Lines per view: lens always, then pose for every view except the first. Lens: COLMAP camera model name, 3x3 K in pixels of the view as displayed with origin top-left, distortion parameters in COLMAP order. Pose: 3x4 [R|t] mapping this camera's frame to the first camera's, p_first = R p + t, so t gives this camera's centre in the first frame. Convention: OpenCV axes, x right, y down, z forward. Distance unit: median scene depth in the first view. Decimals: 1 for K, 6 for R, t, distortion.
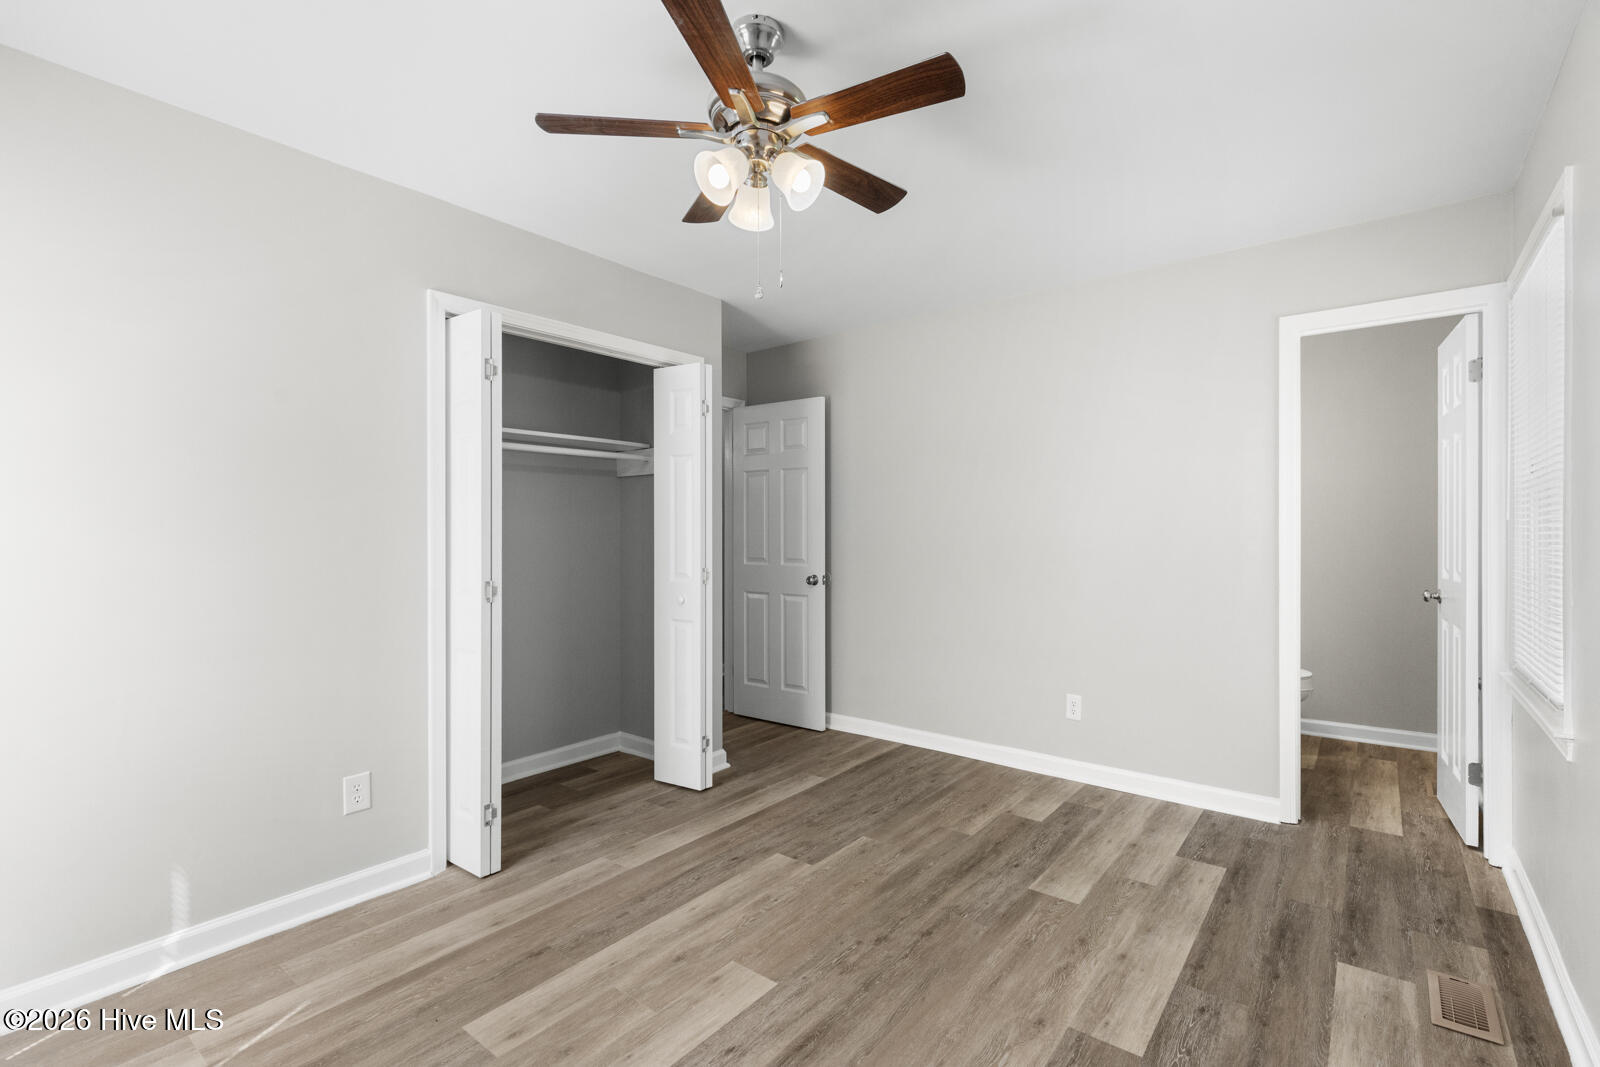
lens RADIAL K [[732.1, 0, 803.6], [0, 732.1, 532.4], [0, 0, 1]] dist [-0.003010, -0.000239]
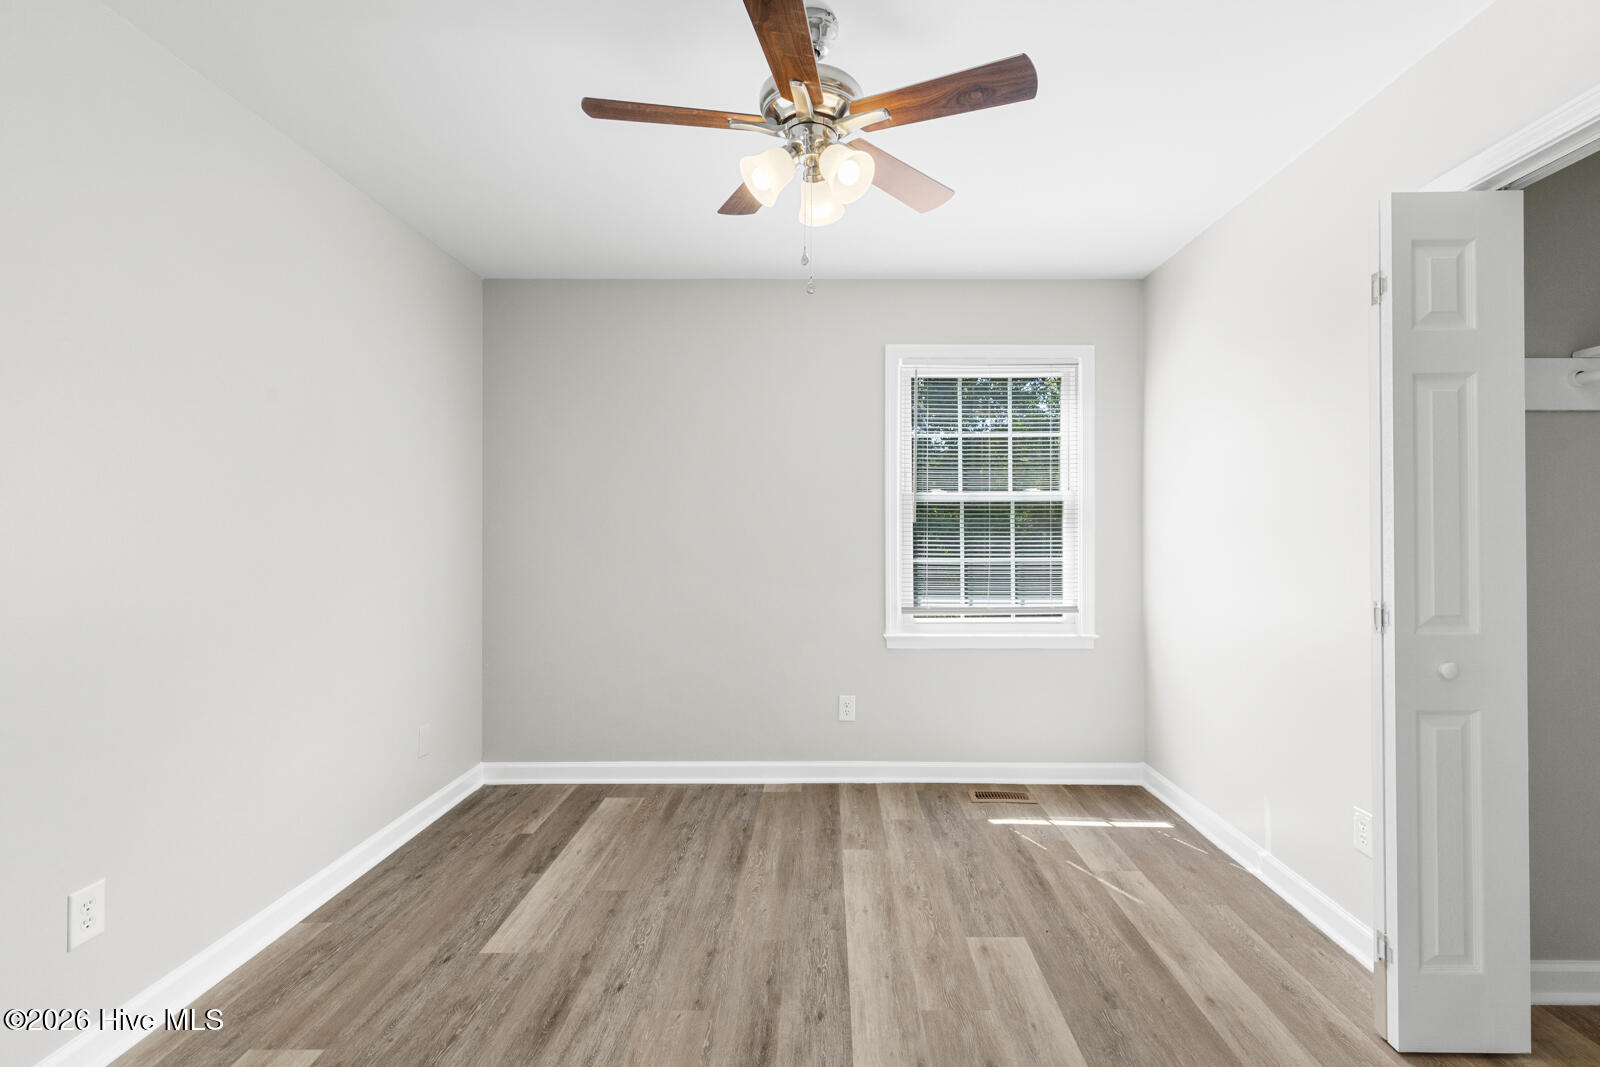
lens RADIAL K [[732.1, 0, 806.2], [0, 732.1, 529.8], [0, 0, 1]] dist [-0.003010, -0.000239]
pose [[-0.799090, 0.004043, -0.601197, 0.454576], [0.003530, 0.999992, 0.002034, 0.030273], [0.601201, -0.000497, -0.799098, 1.569216]]
